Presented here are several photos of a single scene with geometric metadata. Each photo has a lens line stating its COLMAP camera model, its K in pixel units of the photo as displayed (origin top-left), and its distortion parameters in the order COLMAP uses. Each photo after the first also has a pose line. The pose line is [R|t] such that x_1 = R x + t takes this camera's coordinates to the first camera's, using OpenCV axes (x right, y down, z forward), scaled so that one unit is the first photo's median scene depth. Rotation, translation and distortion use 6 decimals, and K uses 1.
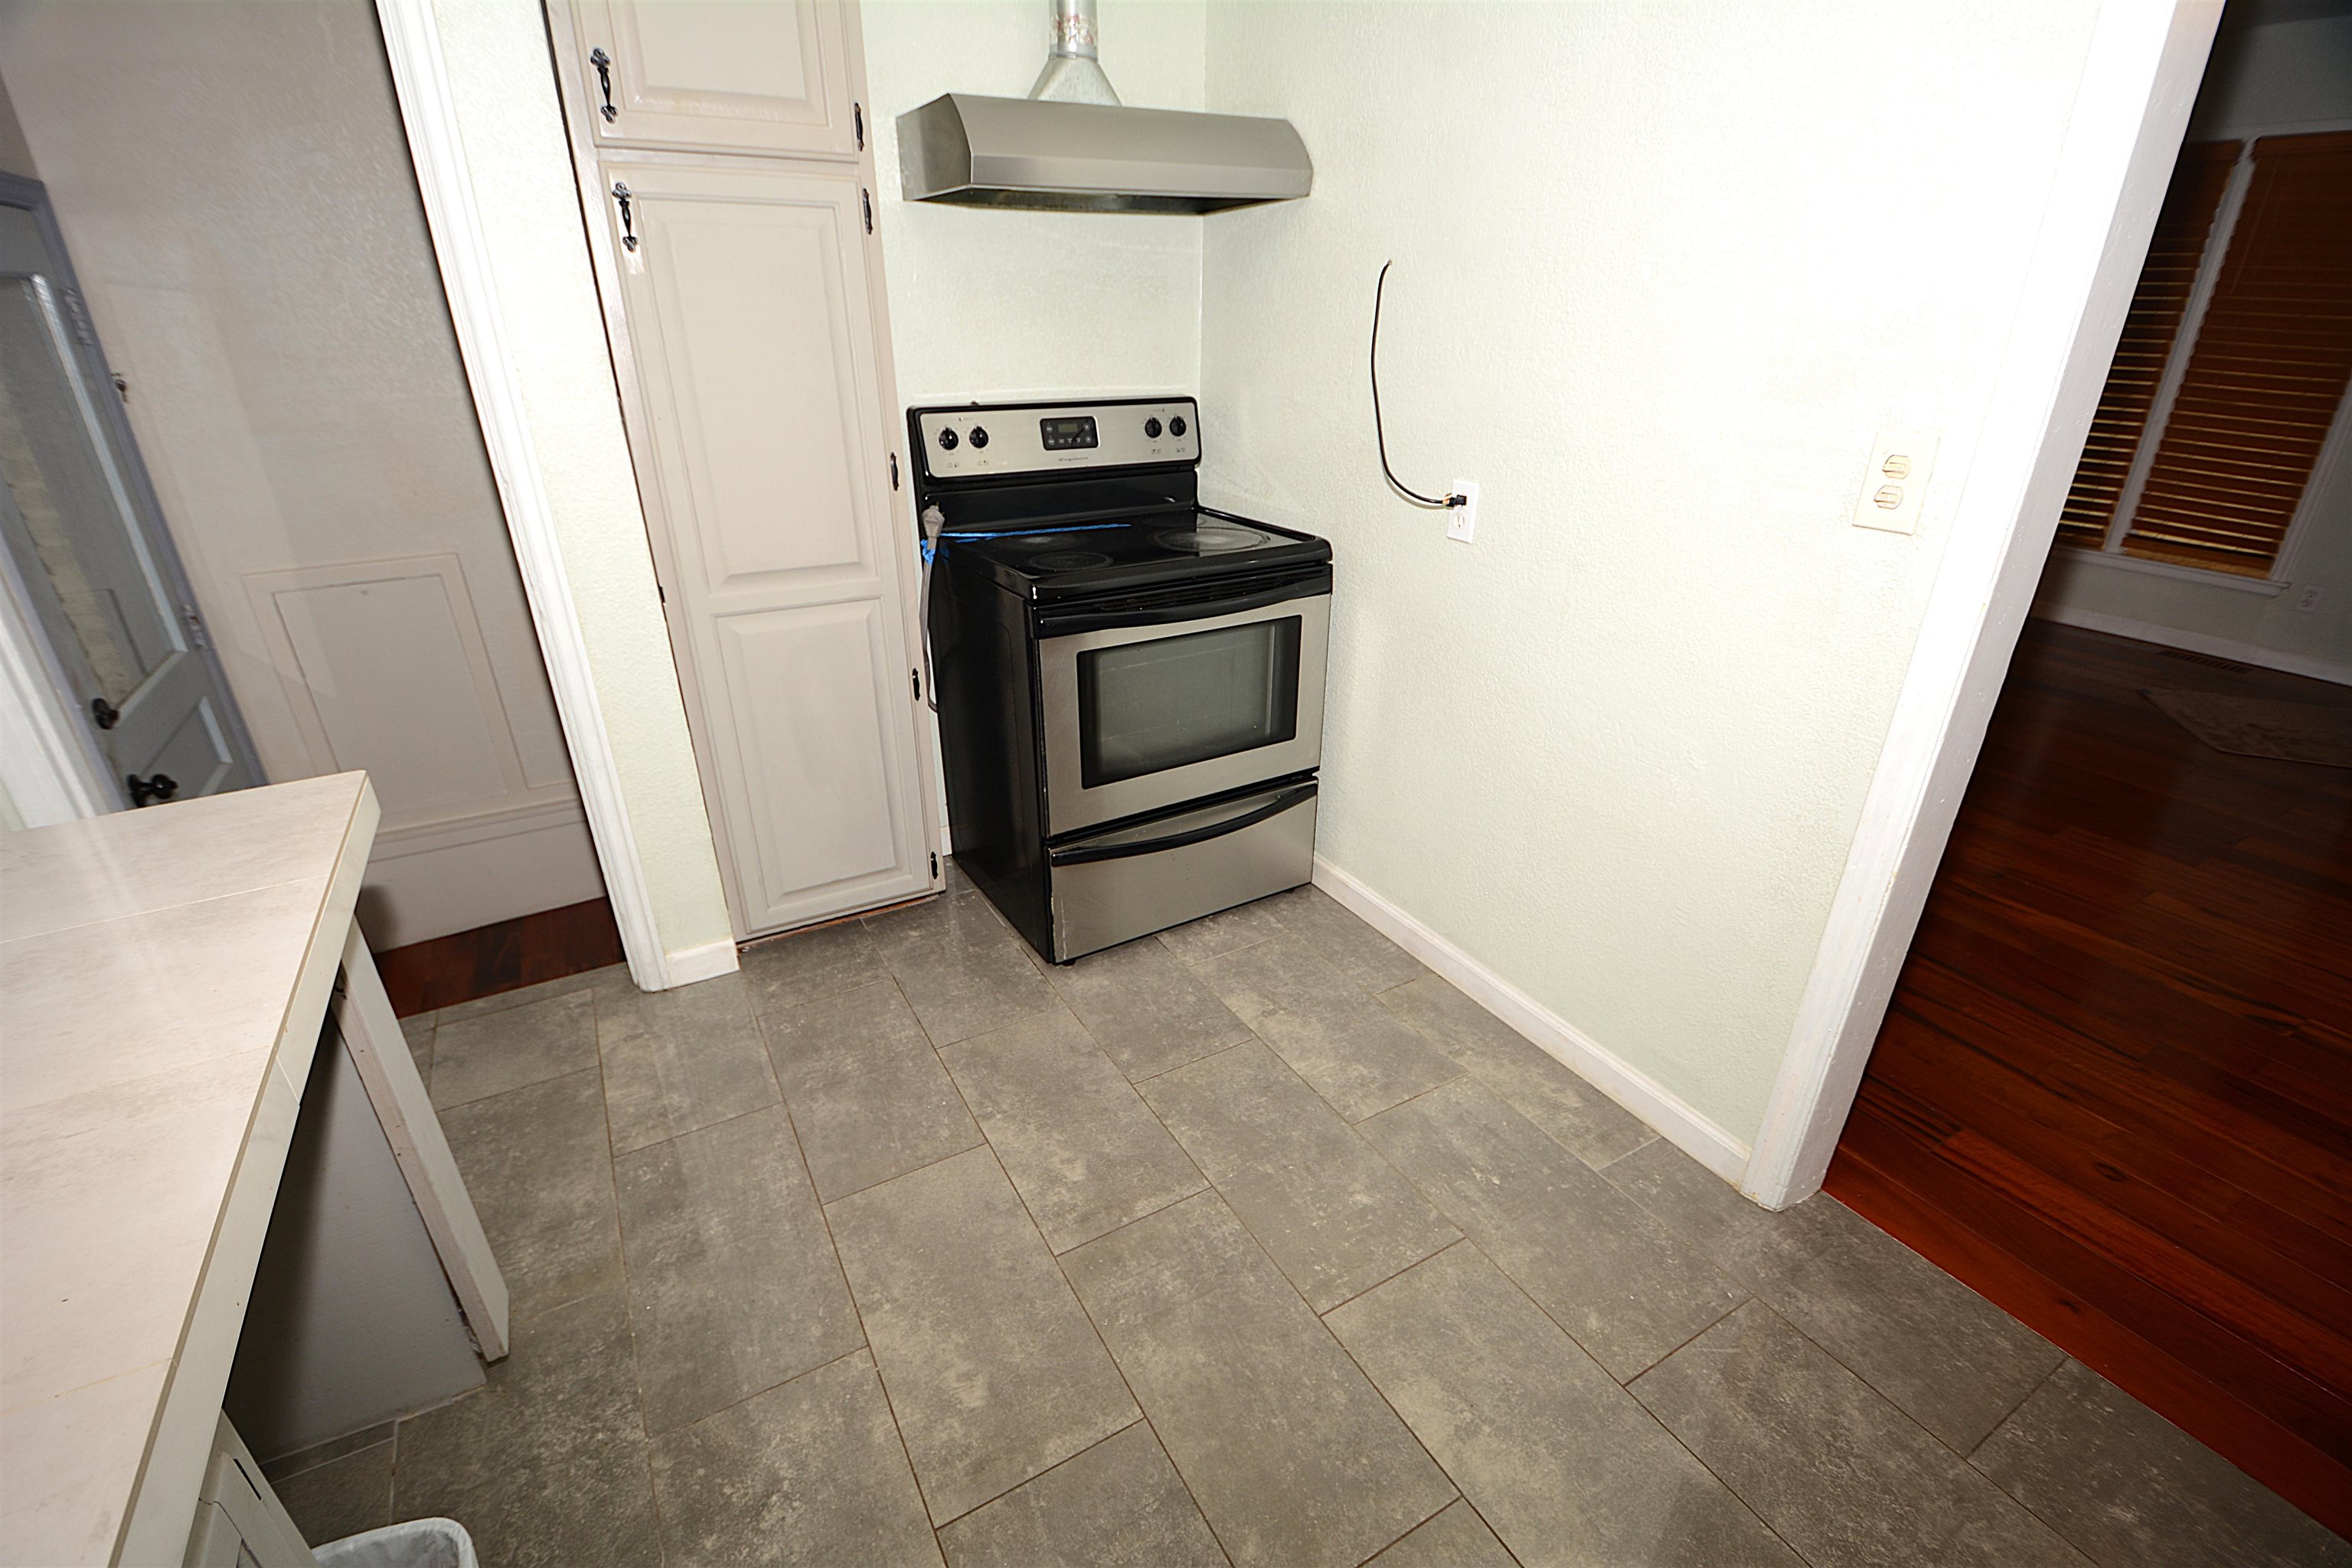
lens RADIAL K [[1030.3, 0, 1158.8], [0, 1030.3, 812.0], [0, 0, 1]] dist [0.013306, -0.022023]
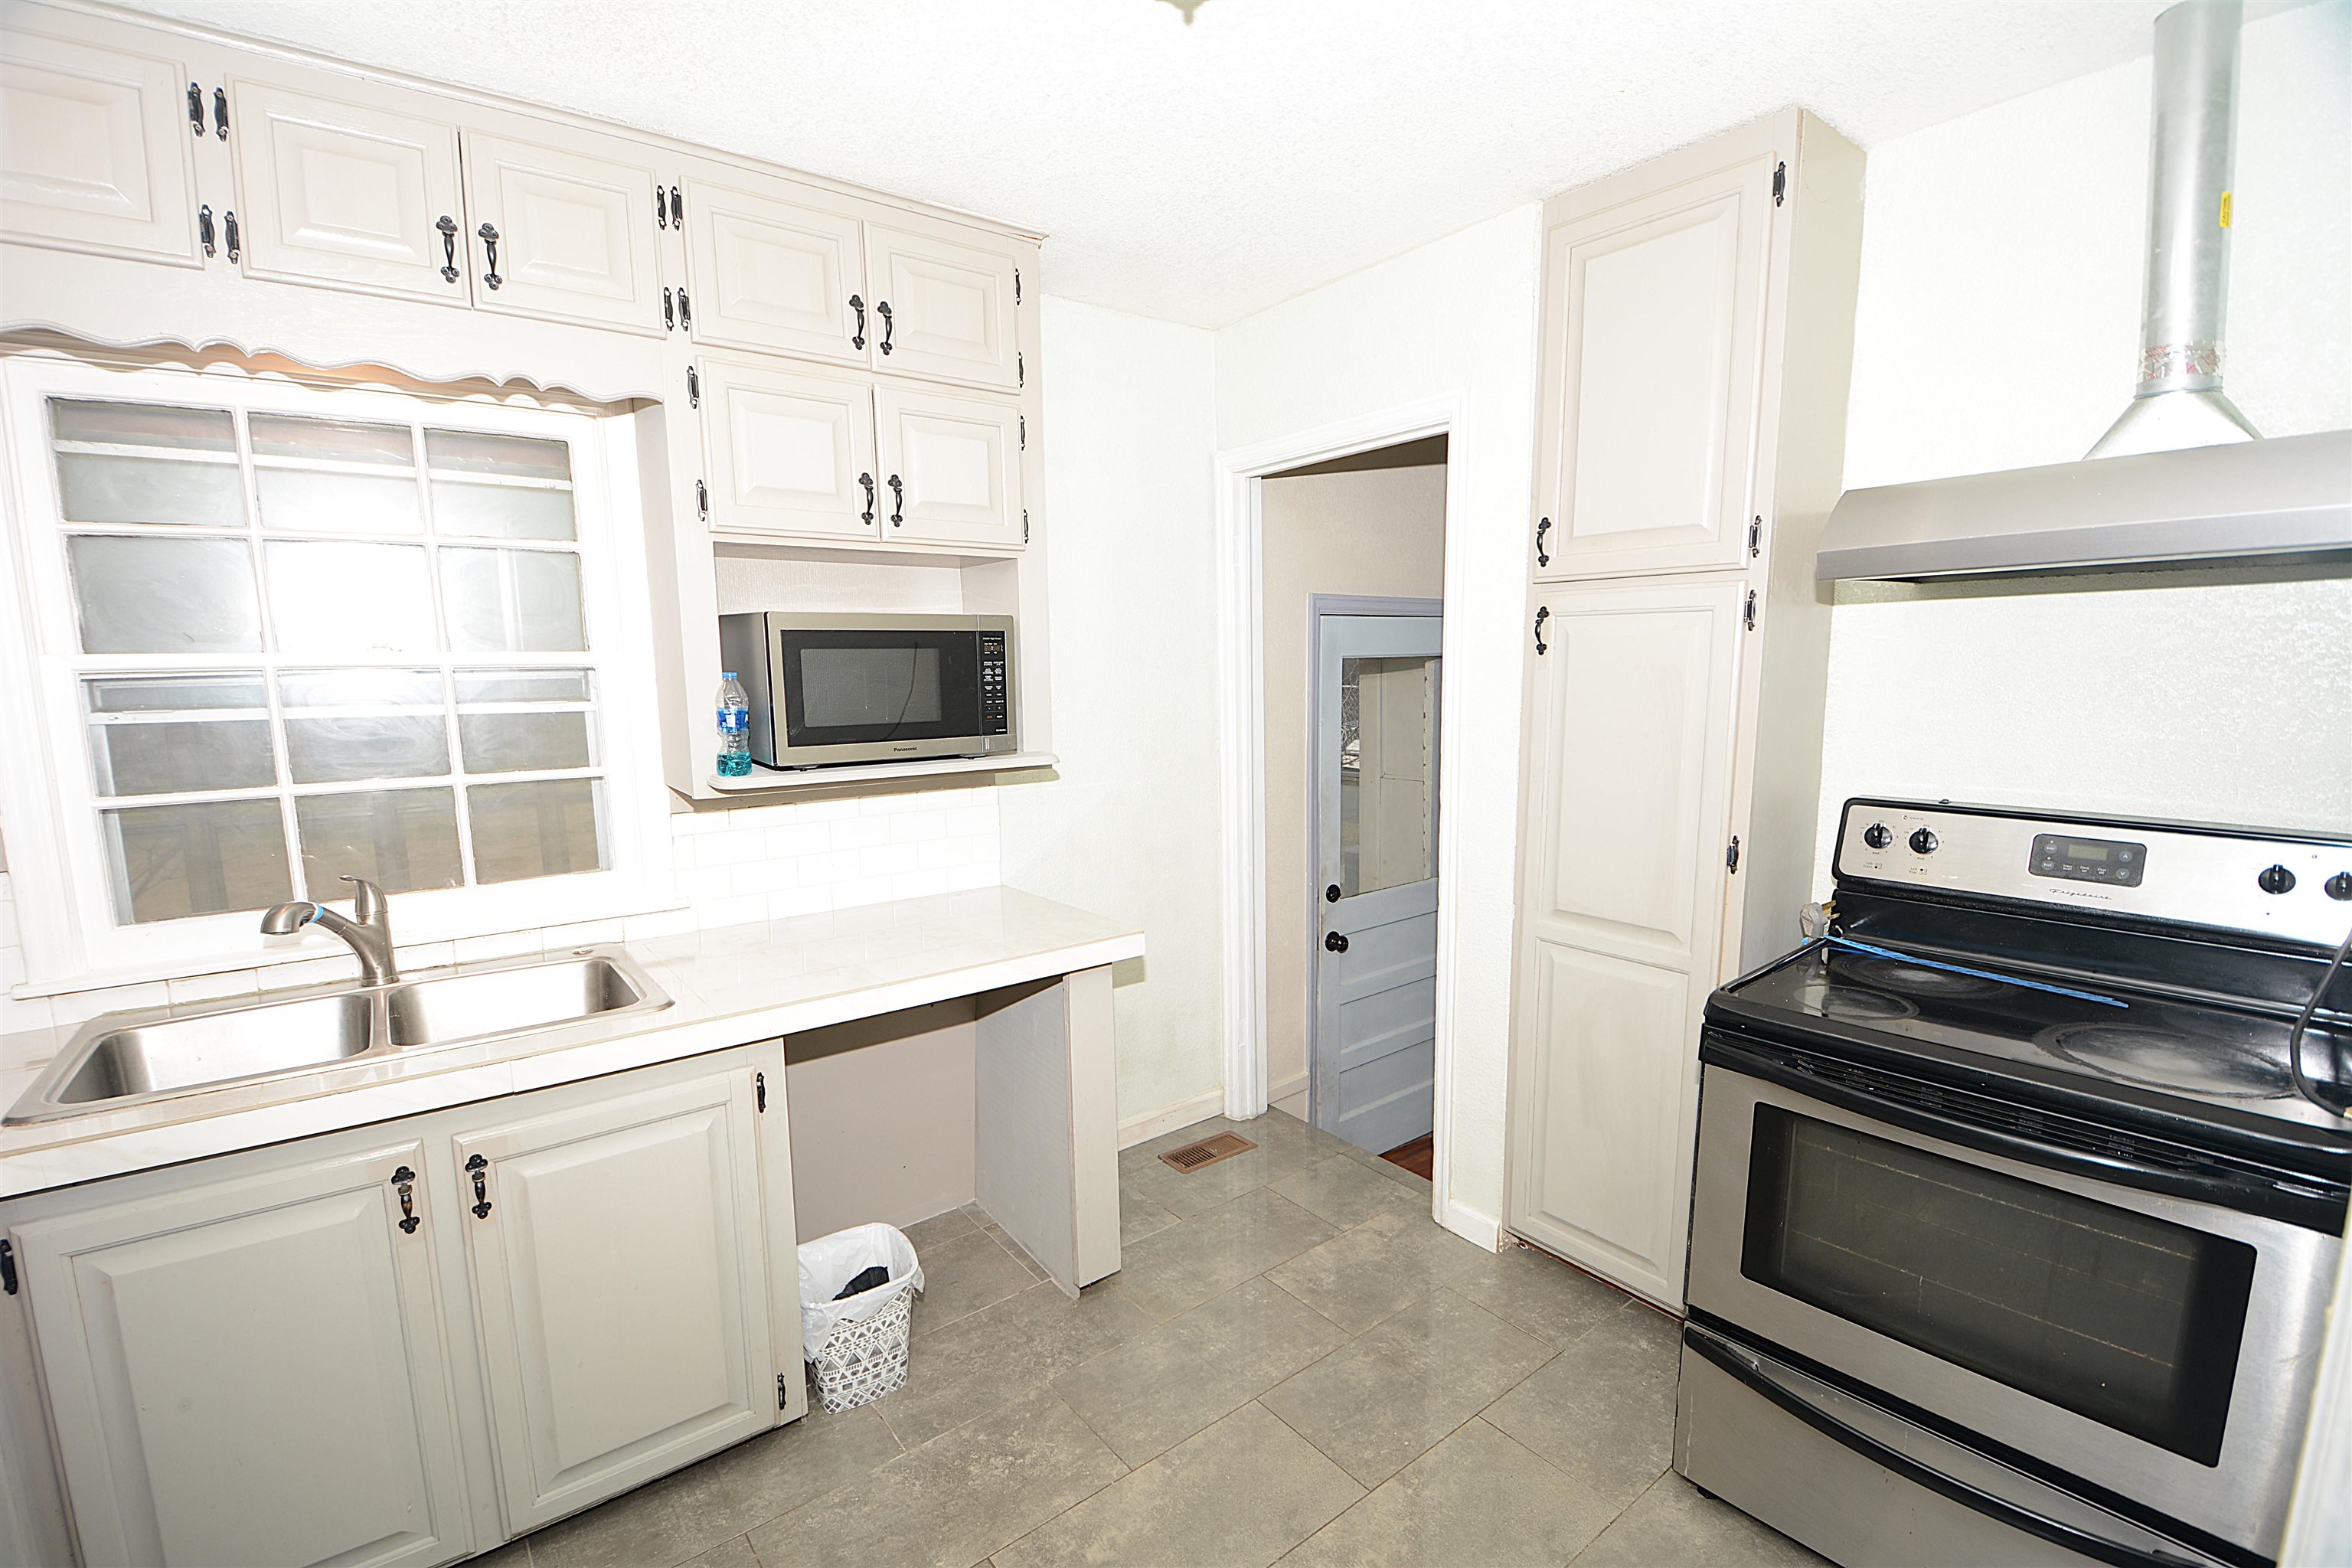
lens RADIAL K [[1030.3, 0, 1158.8], [0, 1030.3, 812.0], [0, 0, 1]] dist [0.013306, -0.022023]
pose [[0.140920, 0.143858, -0.979513, 0.760135], [-0.415786, 0.906502, 0.073317, -0.282379], [0.898478, 0.396936, 0.187558, 0.442892]]
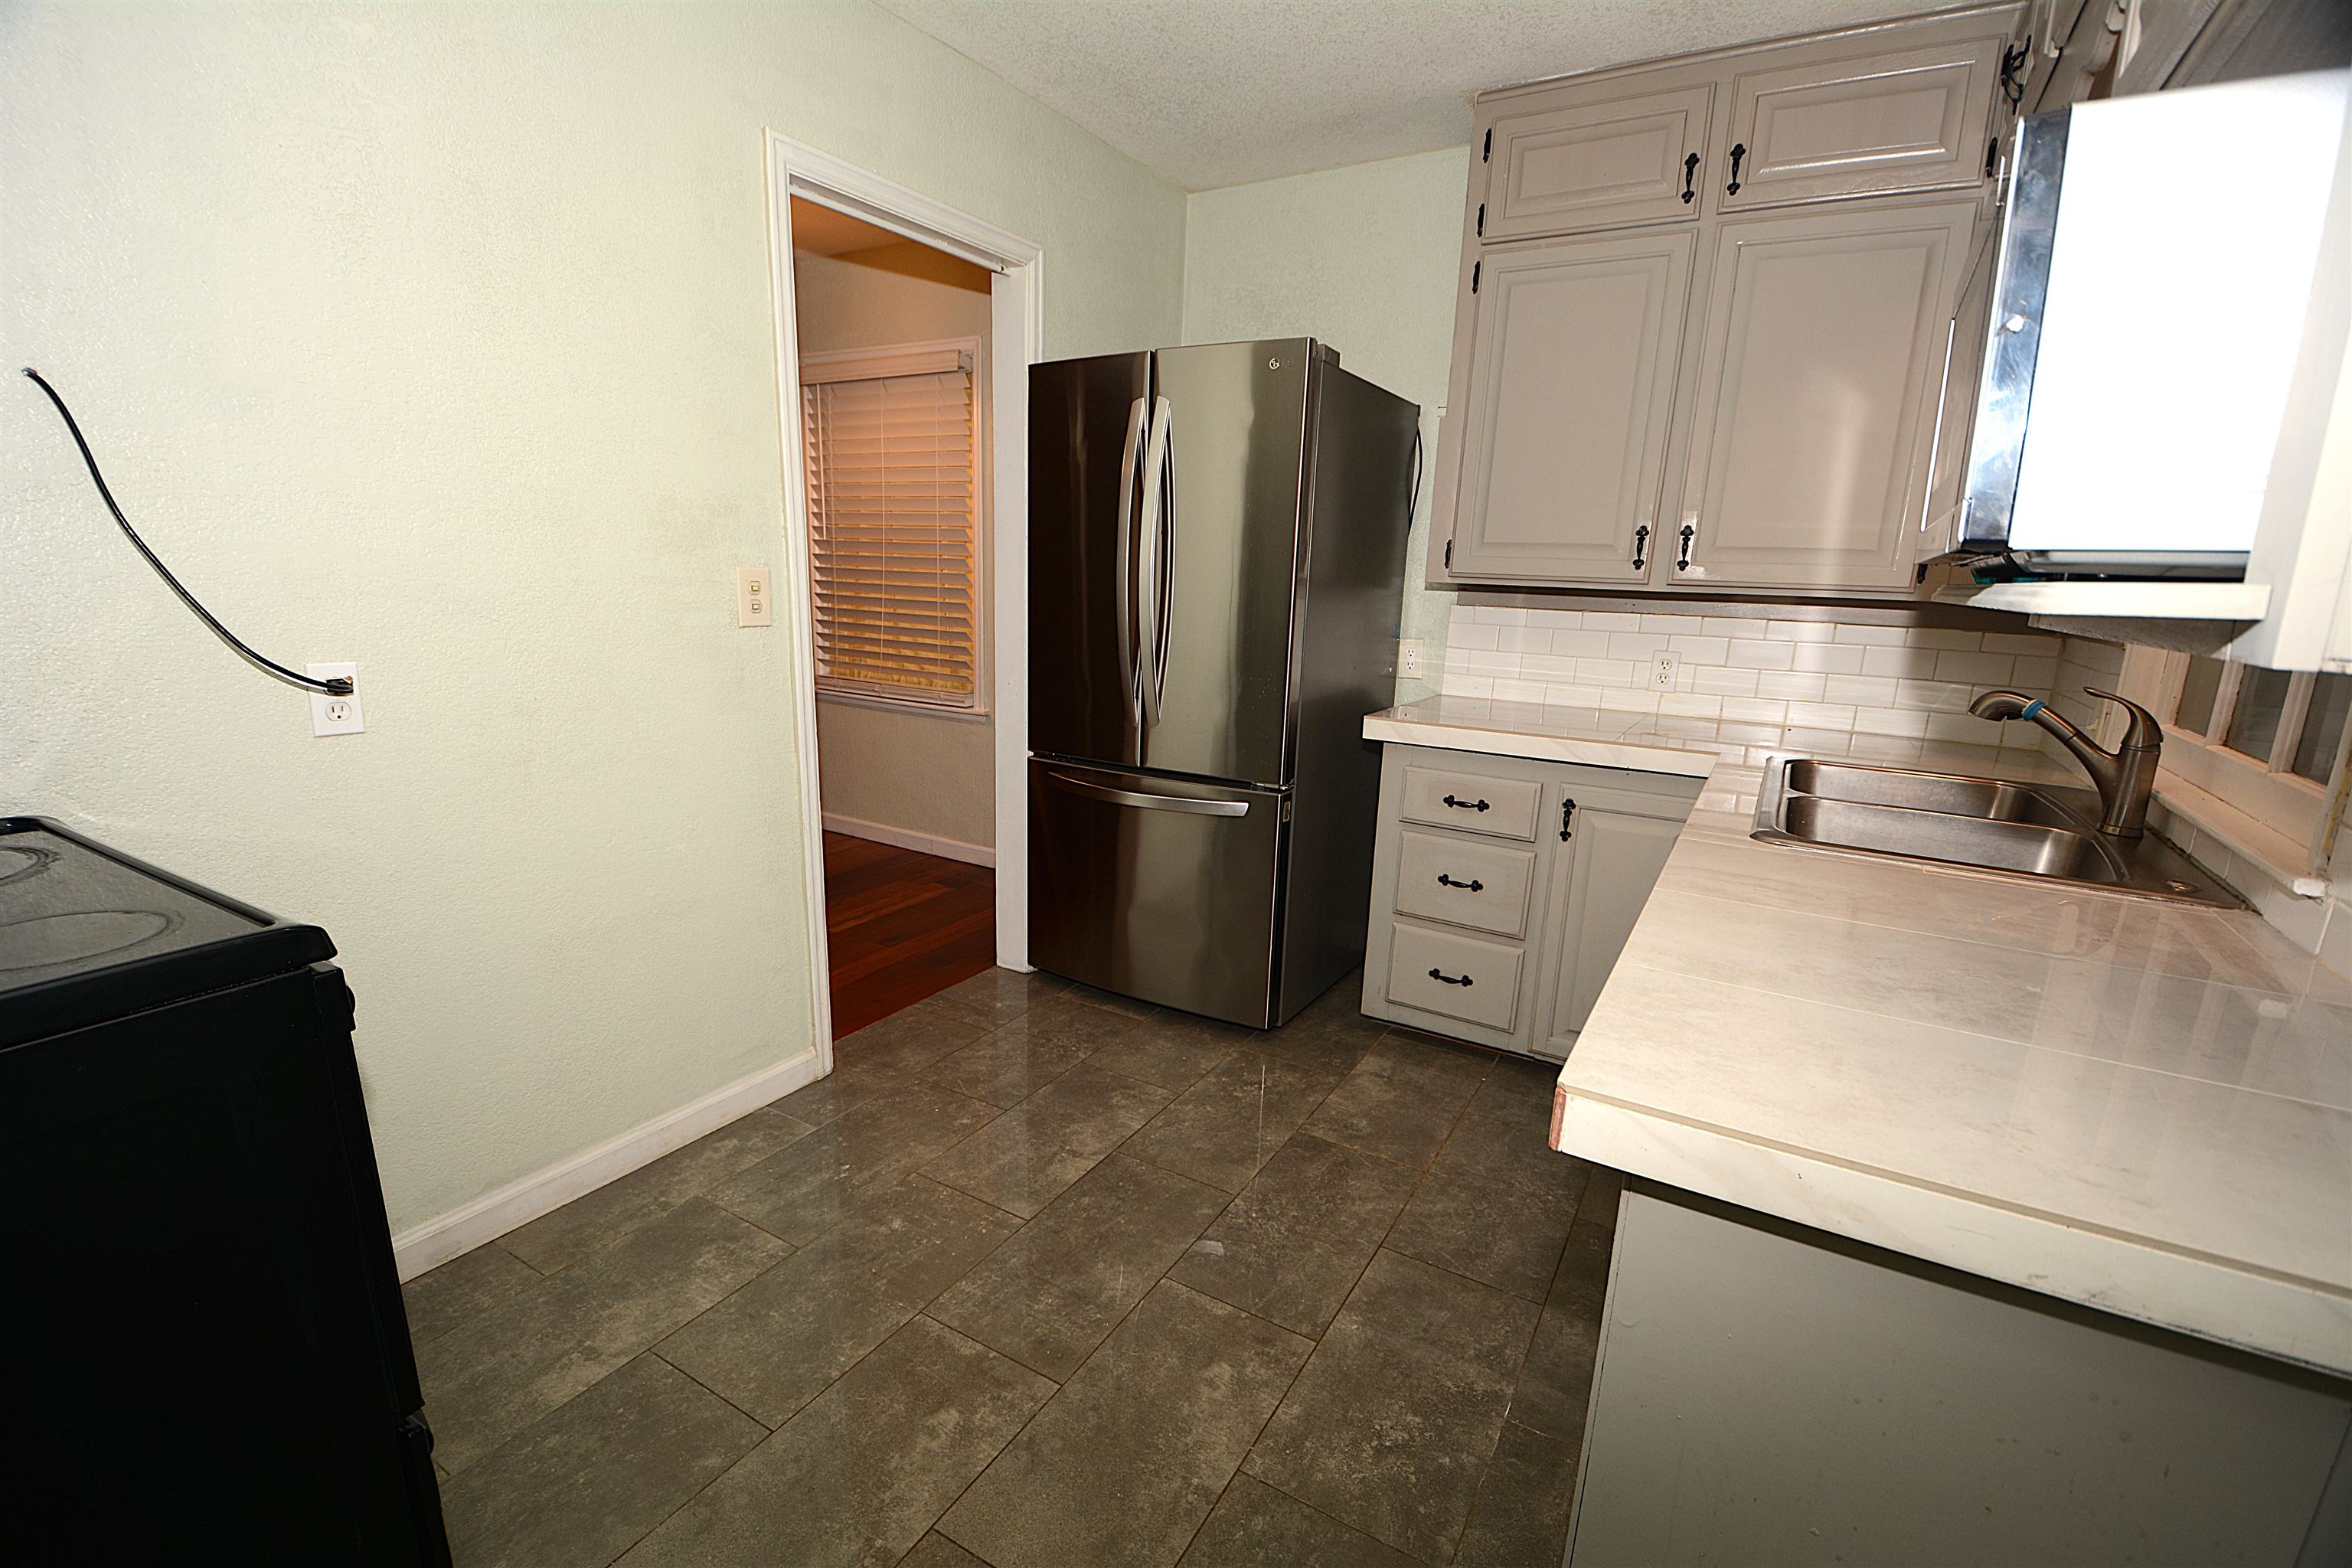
lens RADIAL K [[1030.3, 0, 1158.8], [0, 1030.3, 812.0], [0, 0, 1]] dist [0.013306, -0.022023]
pose [[-0.491342, -0.208127, 0.845734, -0.861389], [0.352504, 0.840426, 0.411613, -0.393760], [-0.796444, 0.500368, -0.339571, 0.994254]]
